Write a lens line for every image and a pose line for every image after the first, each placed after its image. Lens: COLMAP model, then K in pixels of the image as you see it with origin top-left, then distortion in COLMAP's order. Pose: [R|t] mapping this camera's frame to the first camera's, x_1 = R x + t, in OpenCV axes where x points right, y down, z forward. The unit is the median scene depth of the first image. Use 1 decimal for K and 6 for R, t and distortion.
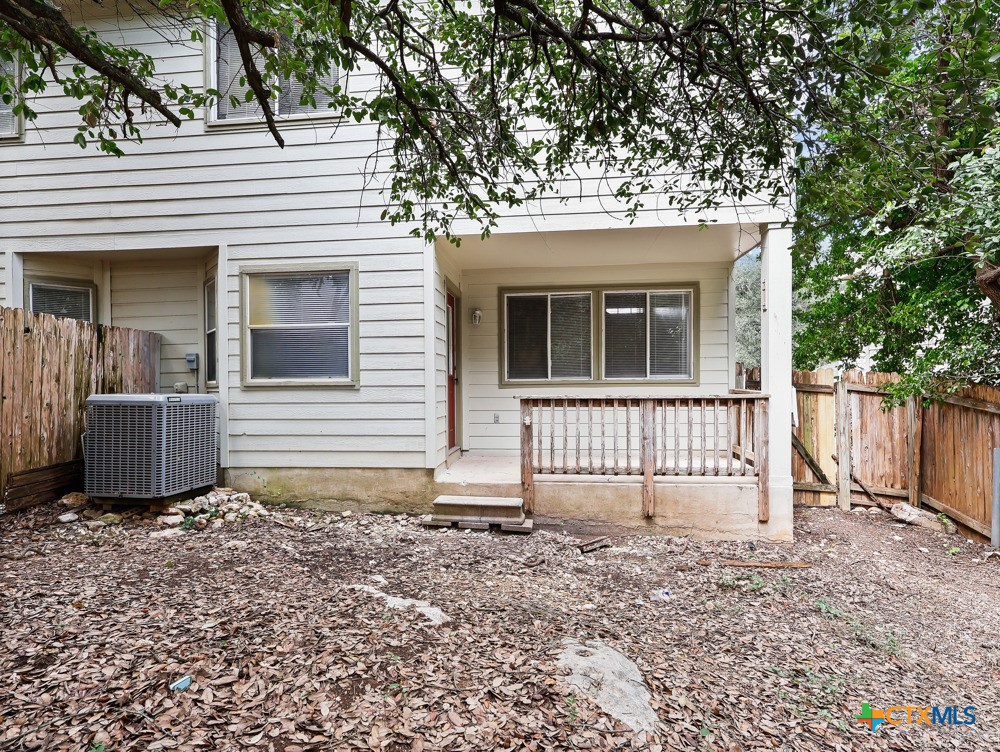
lens RADIAL K [[530.6, 0, 495.3], [0, 530.6, 382.7], [0, 0, 1]] dist [-0.000696, 0.001249]
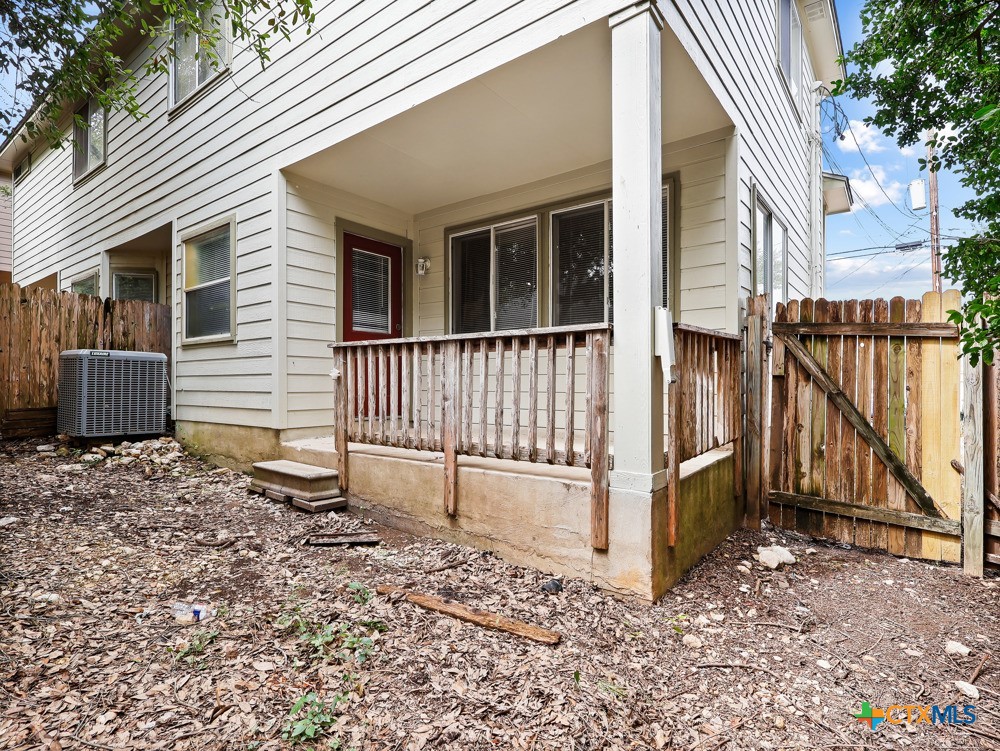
lens RADIAL K [[522.4, 0, 496.8], [0, 522.4, 378.3], [0, 0, 1]] dist [0.000864, -0.000489]
pose [[0.852006, 0.002008, -0.523529, 0.669378], [-0.004680, 0.999982, -0.003781, 0.078689], [0.523512, 0.005671, 0.852000, 0.448602]]
